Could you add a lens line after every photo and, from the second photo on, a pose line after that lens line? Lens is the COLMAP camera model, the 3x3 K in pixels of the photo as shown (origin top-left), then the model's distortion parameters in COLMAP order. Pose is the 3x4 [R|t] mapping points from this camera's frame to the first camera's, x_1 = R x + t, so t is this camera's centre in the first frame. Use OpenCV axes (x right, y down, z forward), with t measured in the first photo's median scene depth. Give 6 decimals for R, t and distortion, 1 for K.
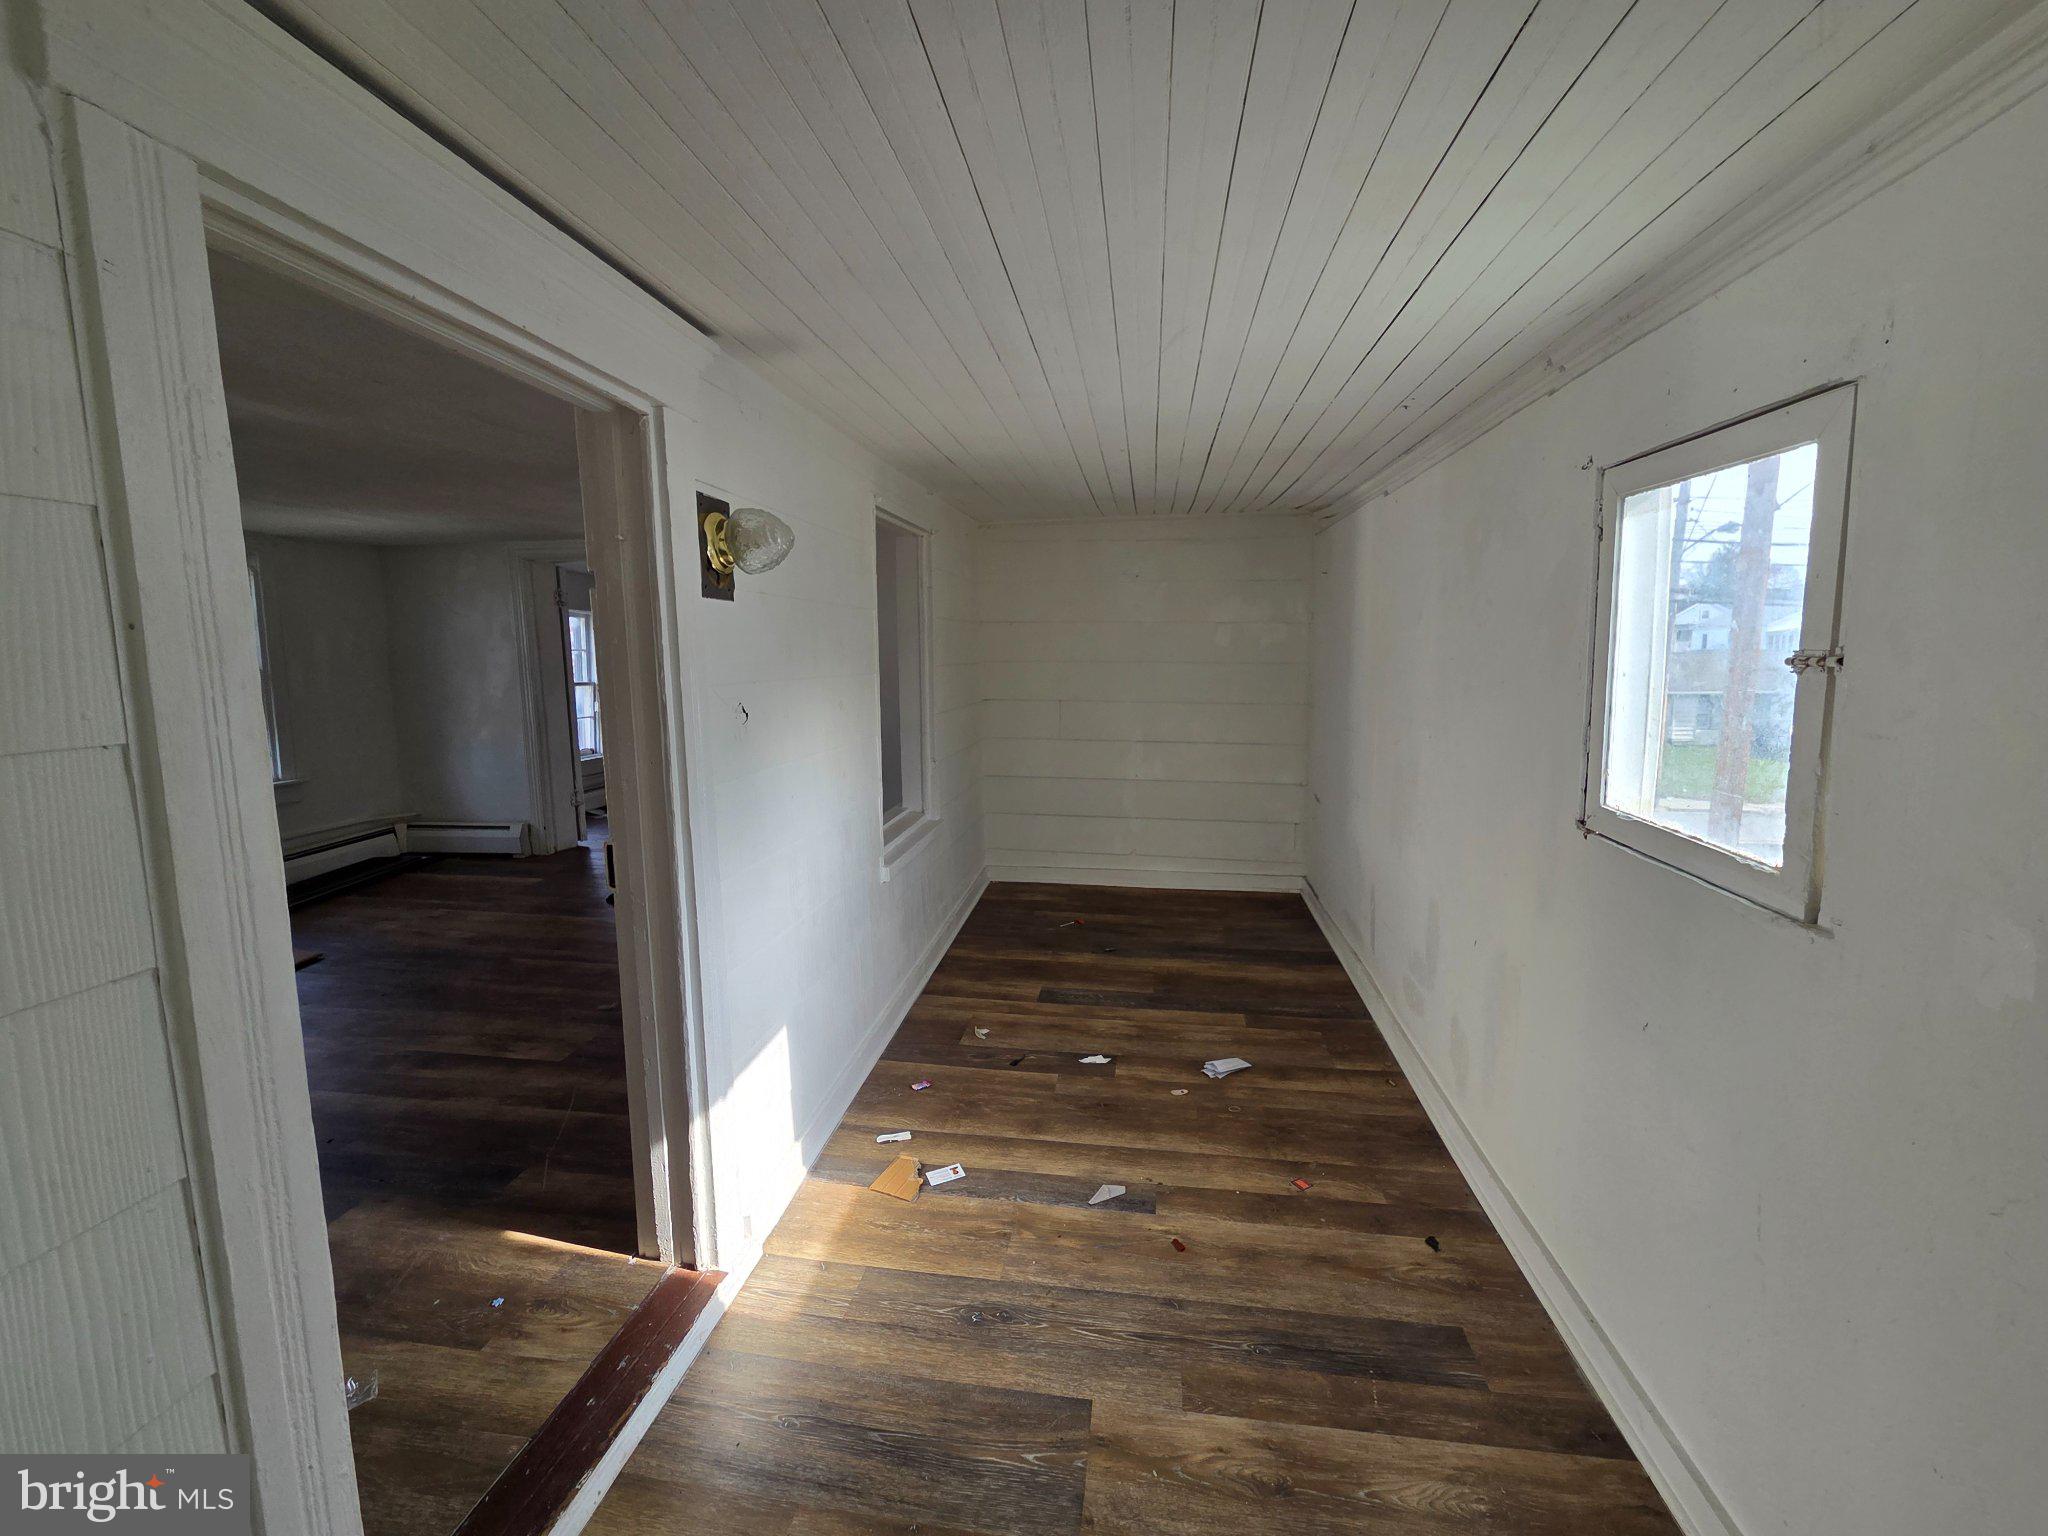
lens RADIAL K [[825.0, 0, 1020.5], [0, 825.0, 755.2], [0, 0, 1]] dist [-0.003583, -0.002685]
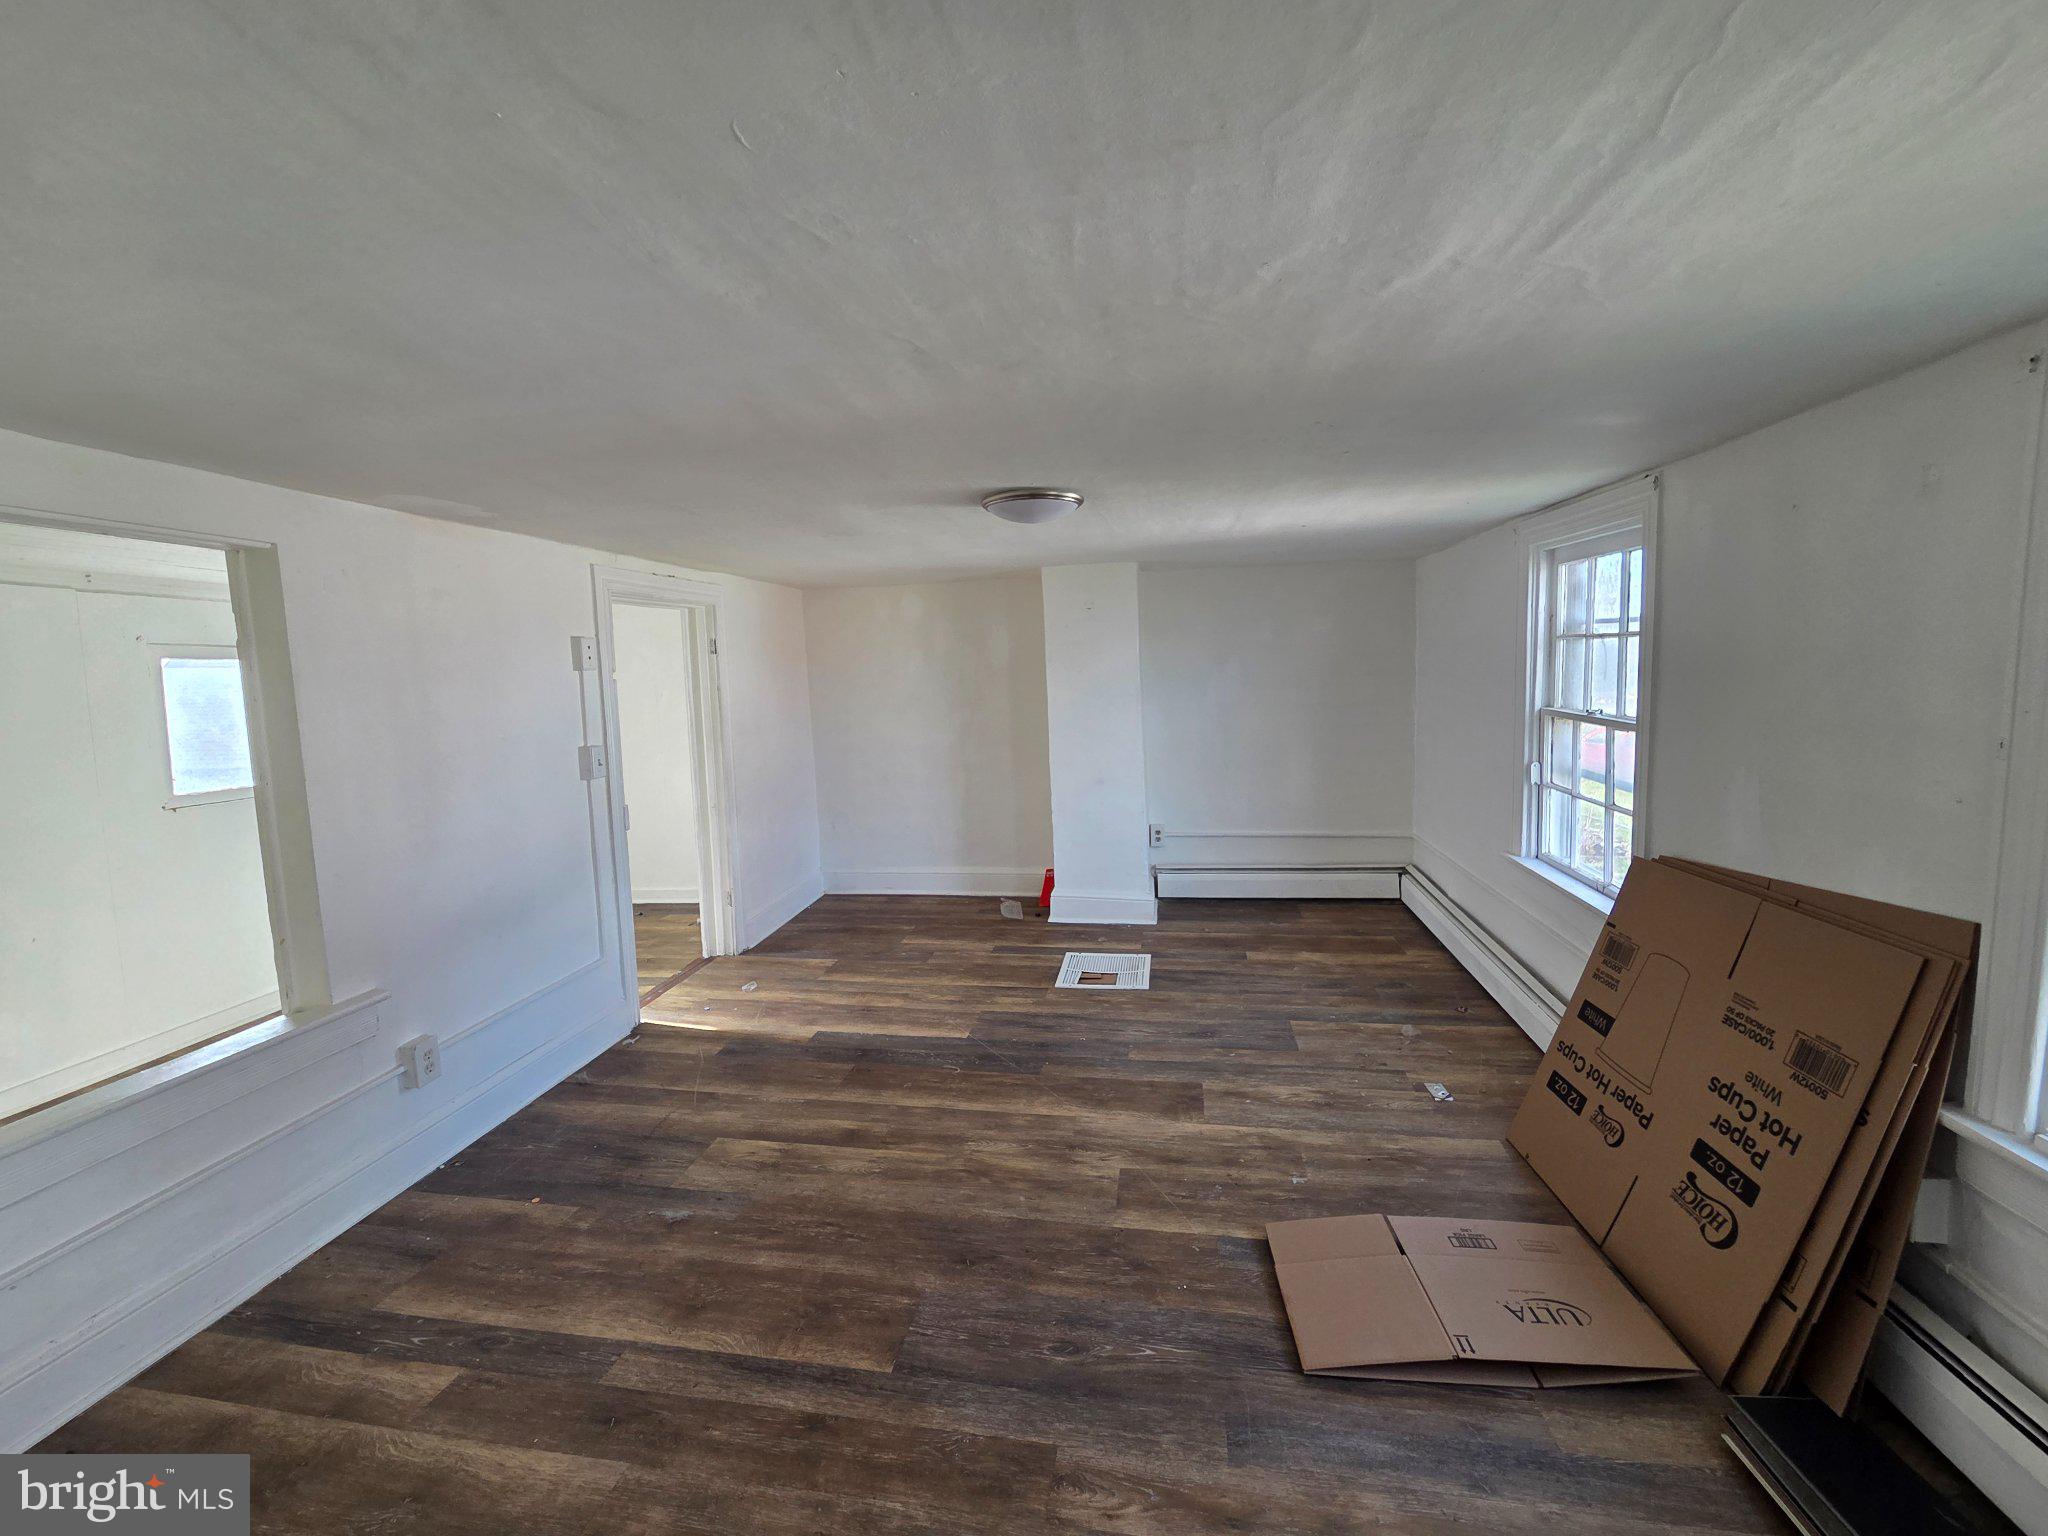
lens RADIAL K [[825.0, 0, 1027.7], [0, 825.0, 756.5], [0, 0, 1]] dist [-0.003583, -0.002685]
pose [[-0.999397, 0.032708, 0.011670, -0.955391], [0.034515, 0.972604, 0.229891, -0.283054], [-0.003831, 0.230155, -0.973146, 1.850959]]
